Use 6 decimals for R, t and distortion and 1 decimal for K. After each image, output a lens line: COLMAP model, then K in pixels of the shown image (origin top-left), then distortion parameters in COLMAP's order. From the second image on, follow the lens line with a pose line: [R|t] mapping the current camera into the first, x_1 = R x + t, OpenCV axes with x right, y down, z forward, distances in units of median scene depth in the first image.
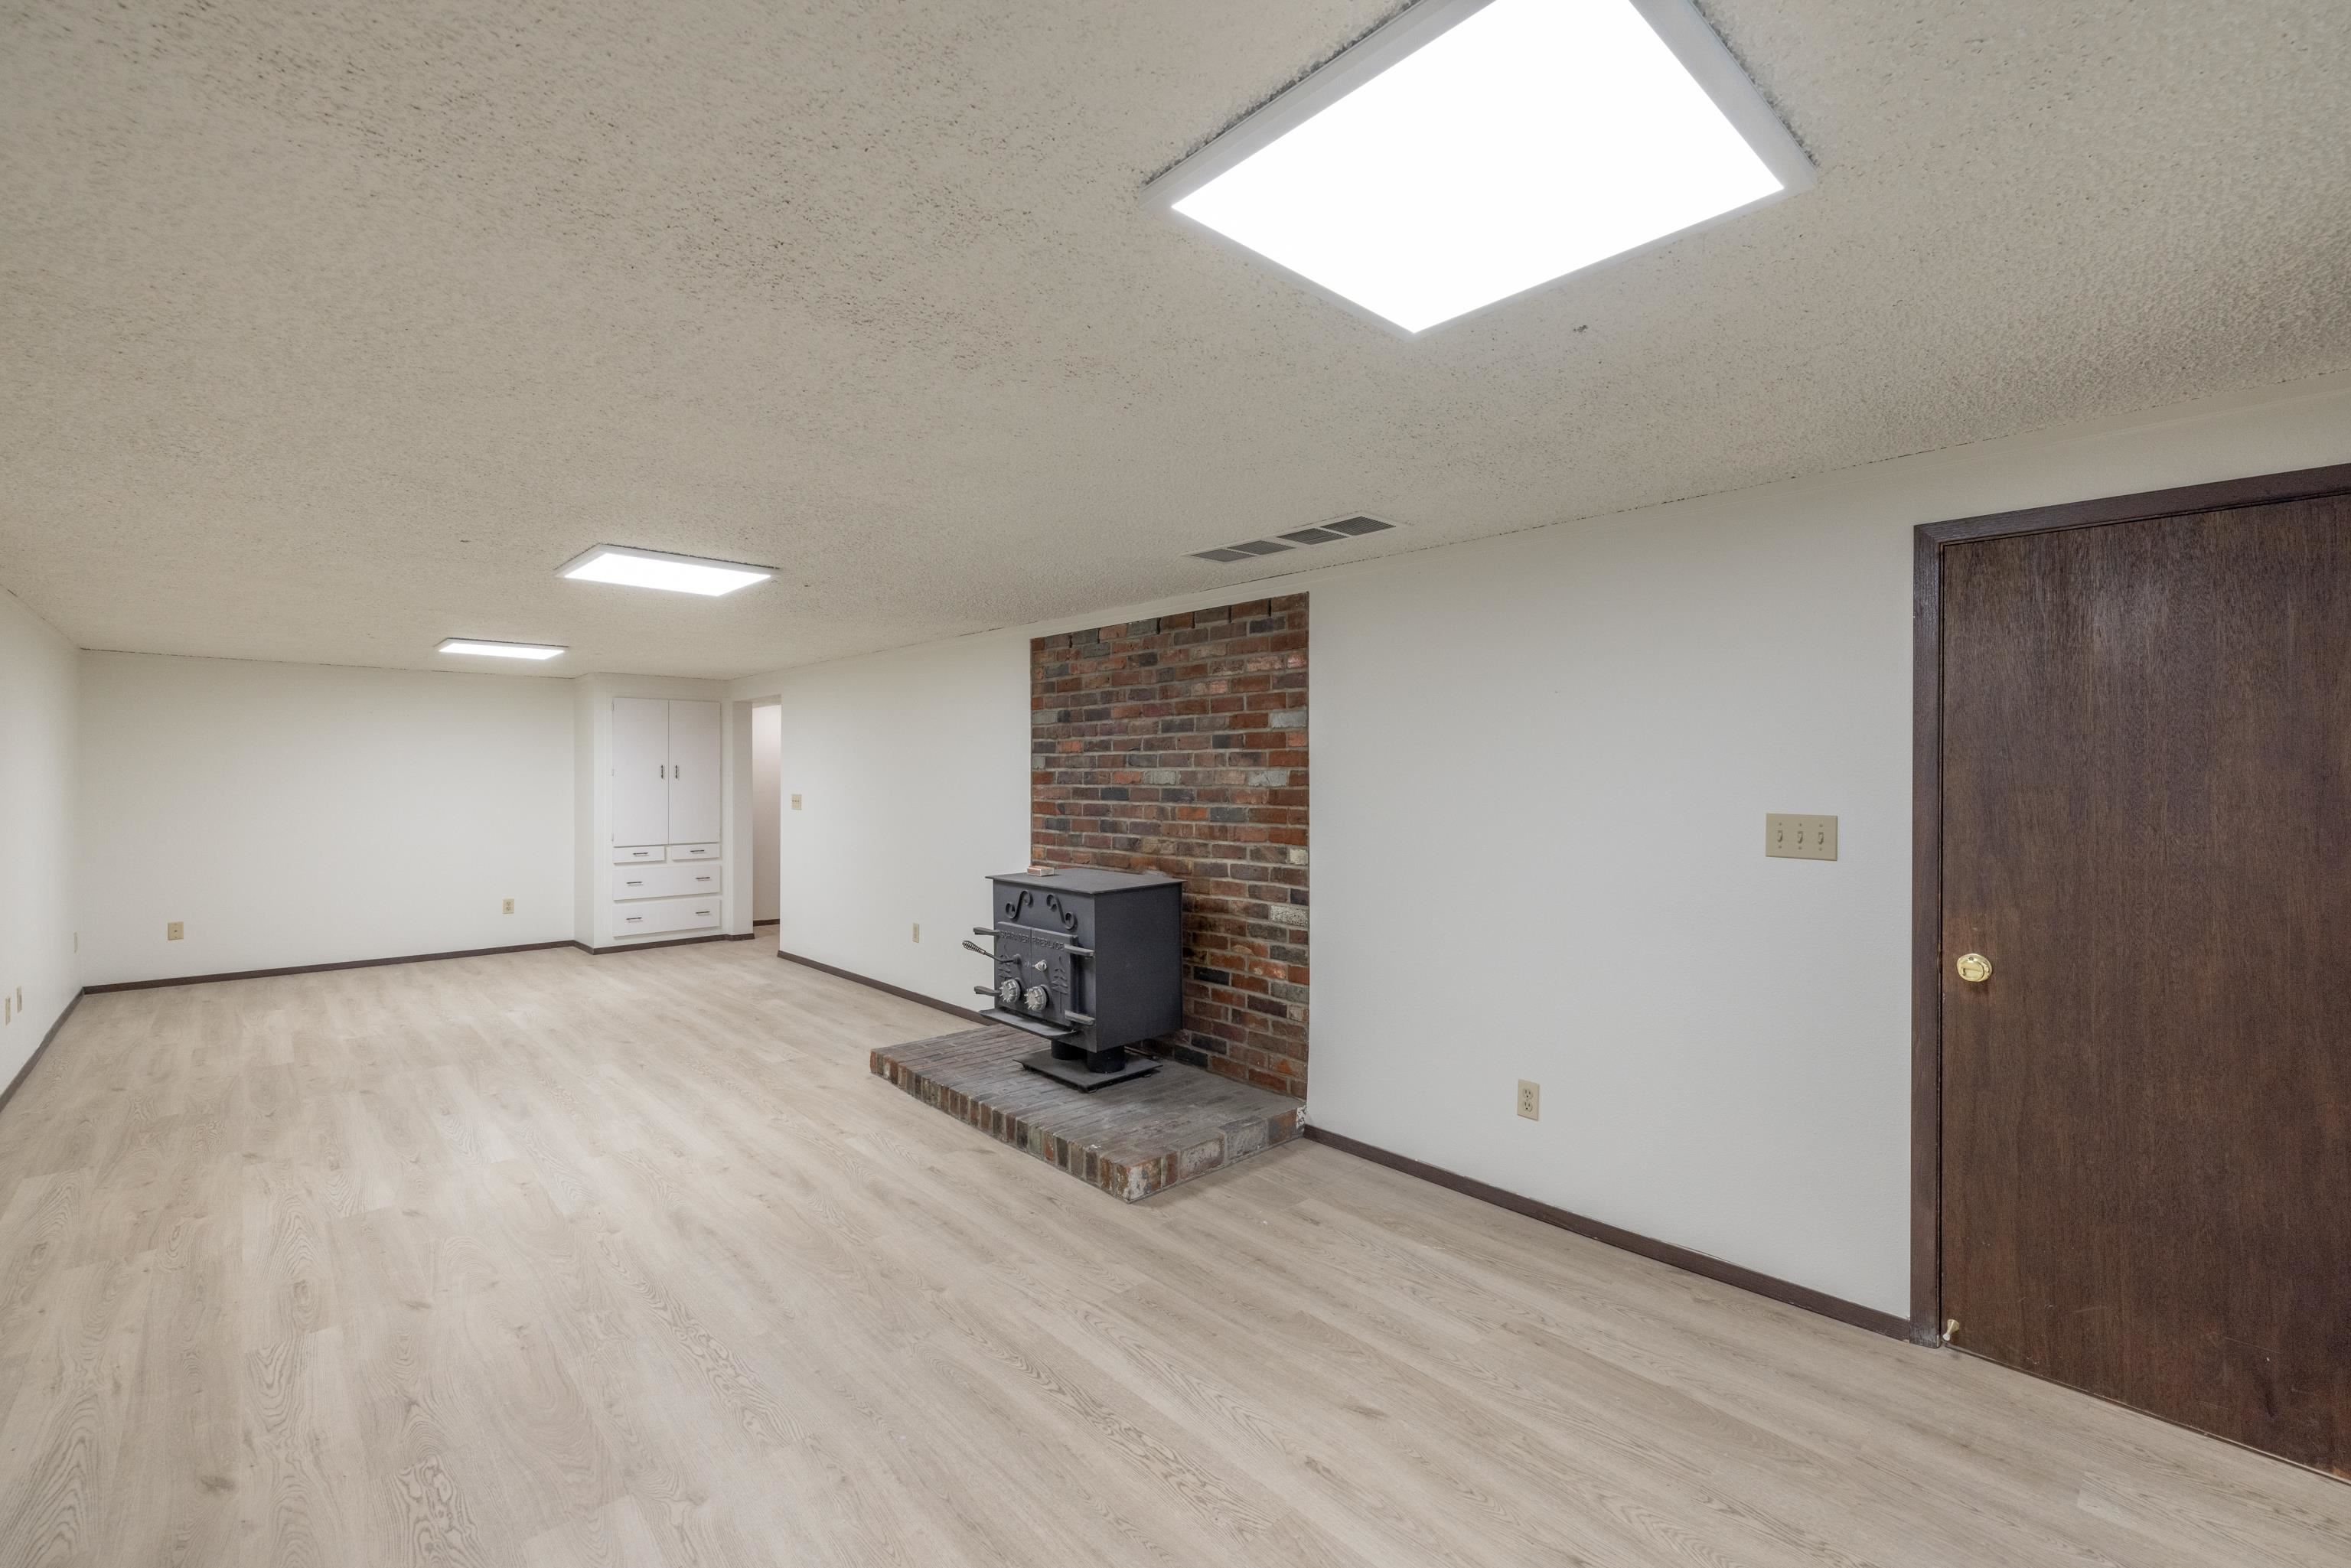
lens RADIAL K [[1013.3, 0, 1183.4], [0, 1013.3, 774.6], [0, 0, 1]] dist [-0.001884, -0.000068]
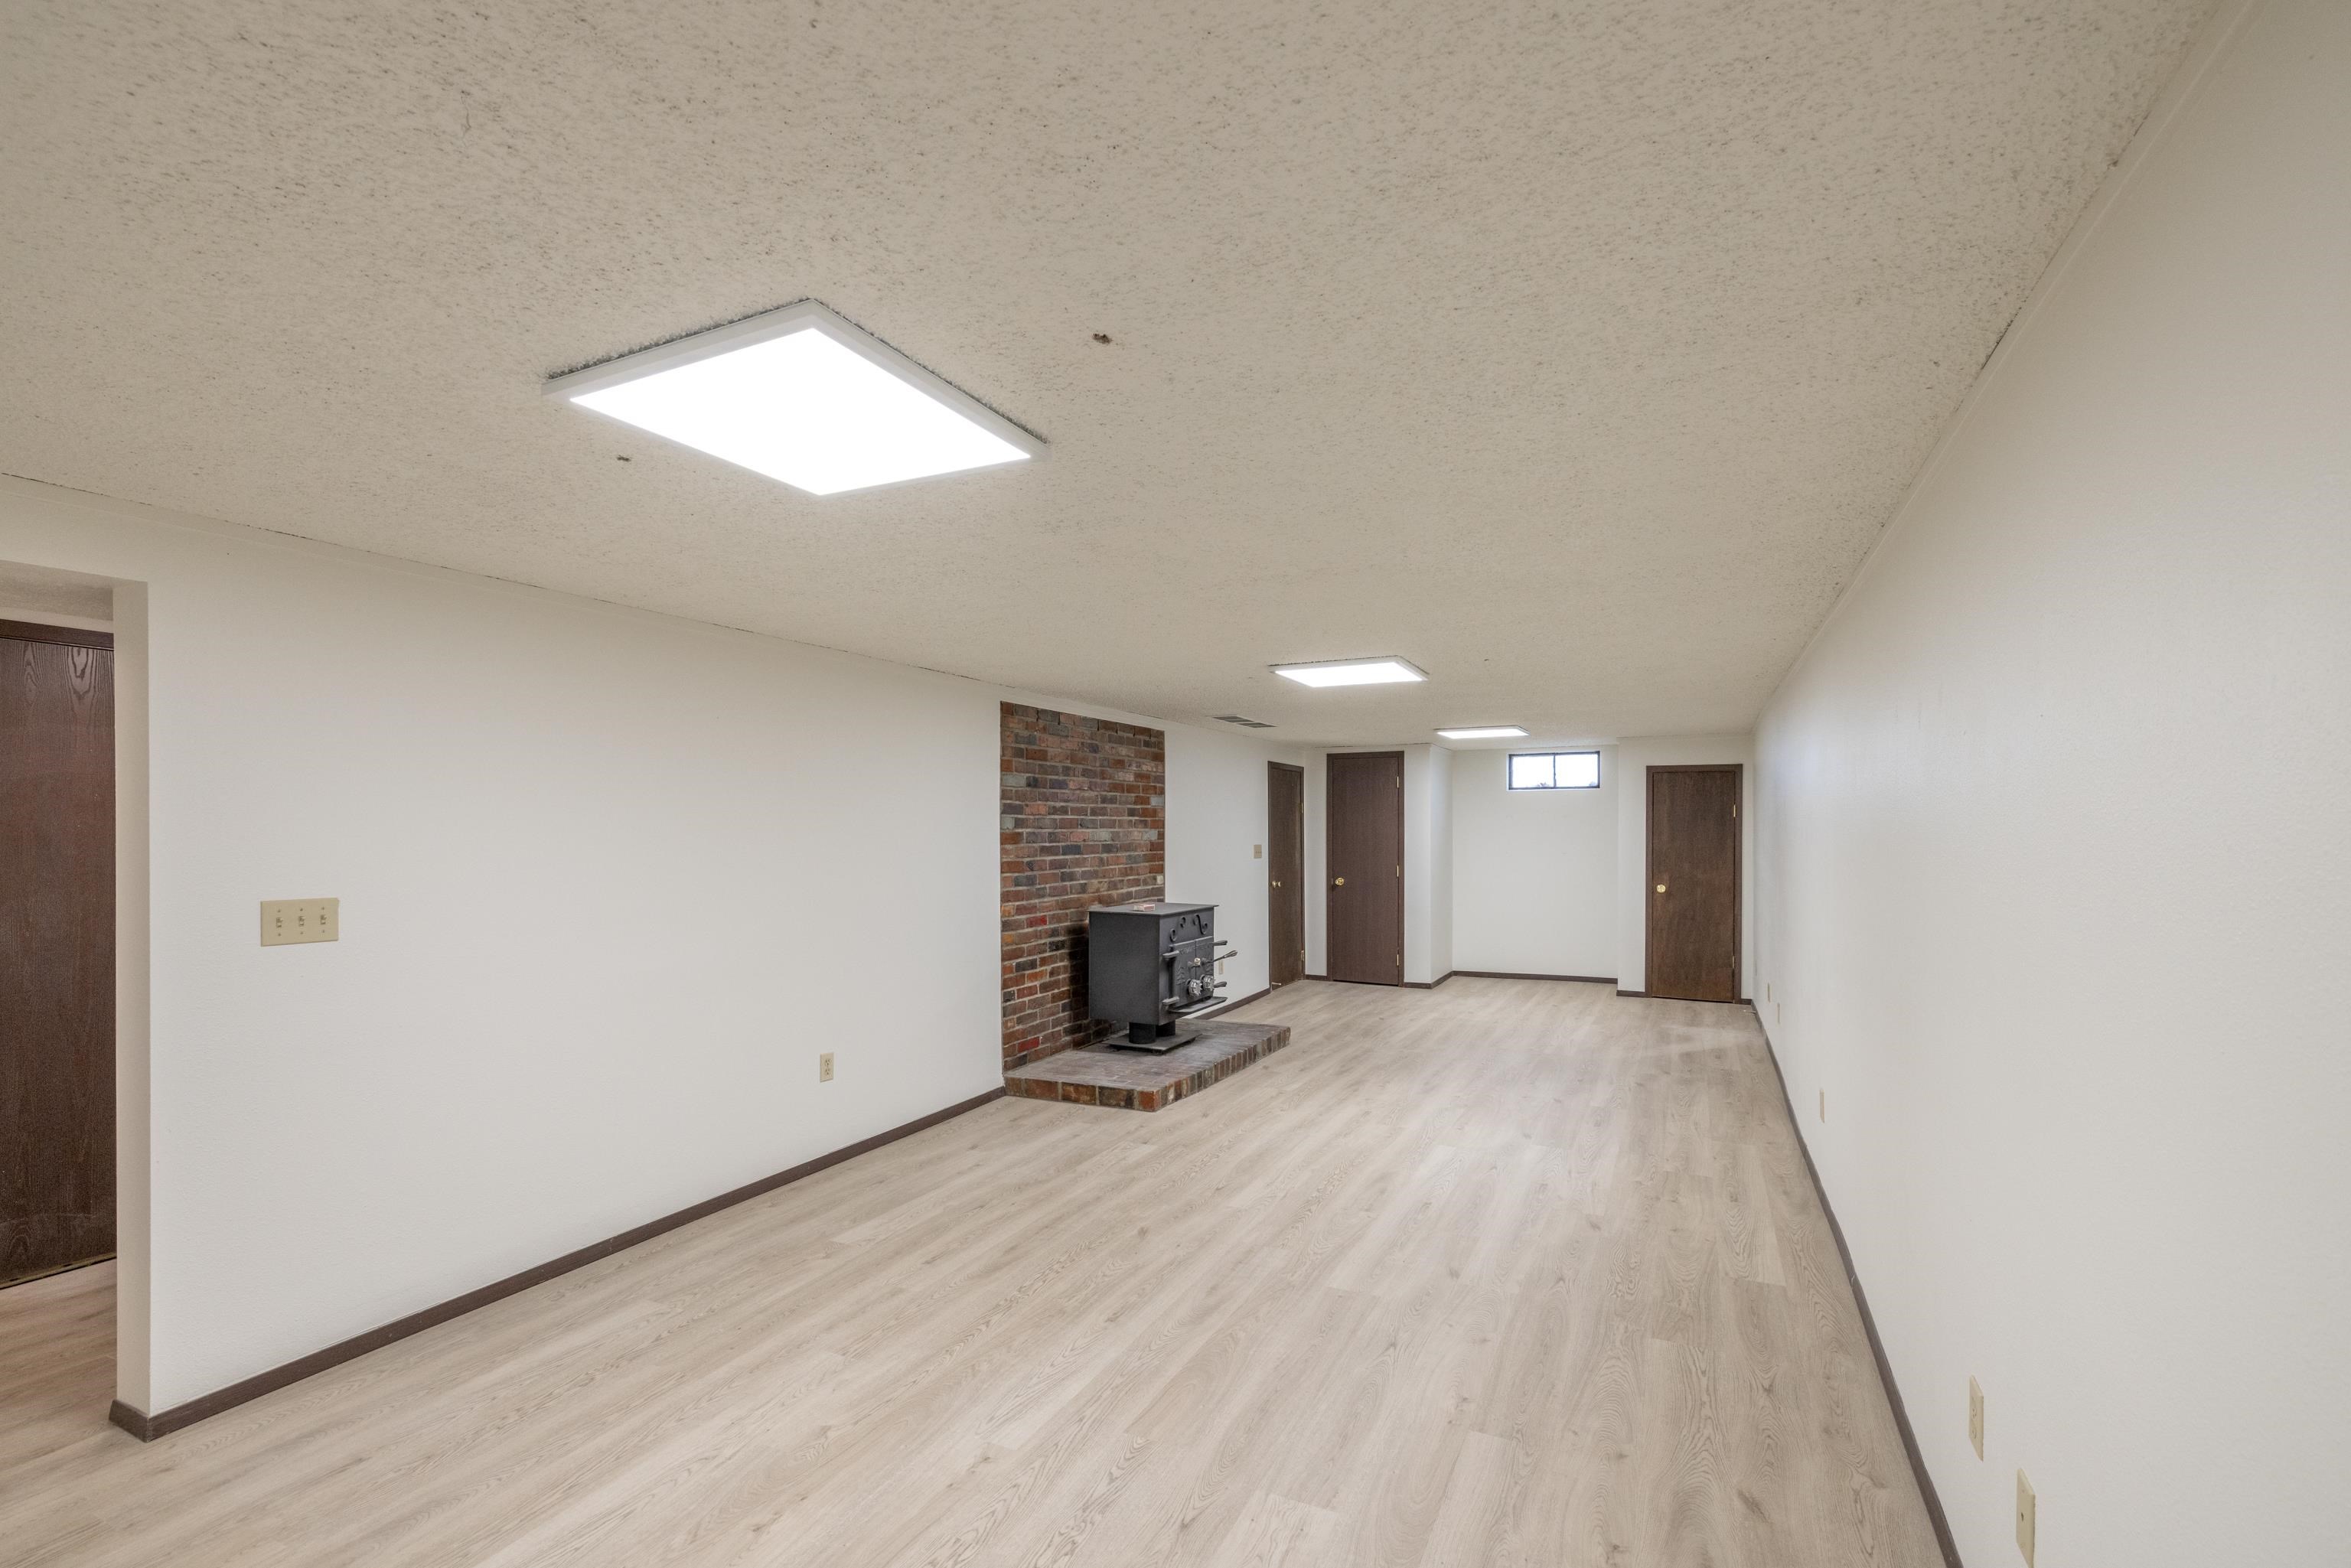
lens RADIAL K [[1013.3, 0, 1230.5], [0, 1013.3, 833.6], [0, 0, 1]] dist [-0.001884, -0.000068]
pose [[-0.387150, -0.002936, 0.922012, -1.366248], [0.004066, 0.999980, 0.004891, -0.006486], [-0.922008, 0.005642, -0.387131, 1.377704]]
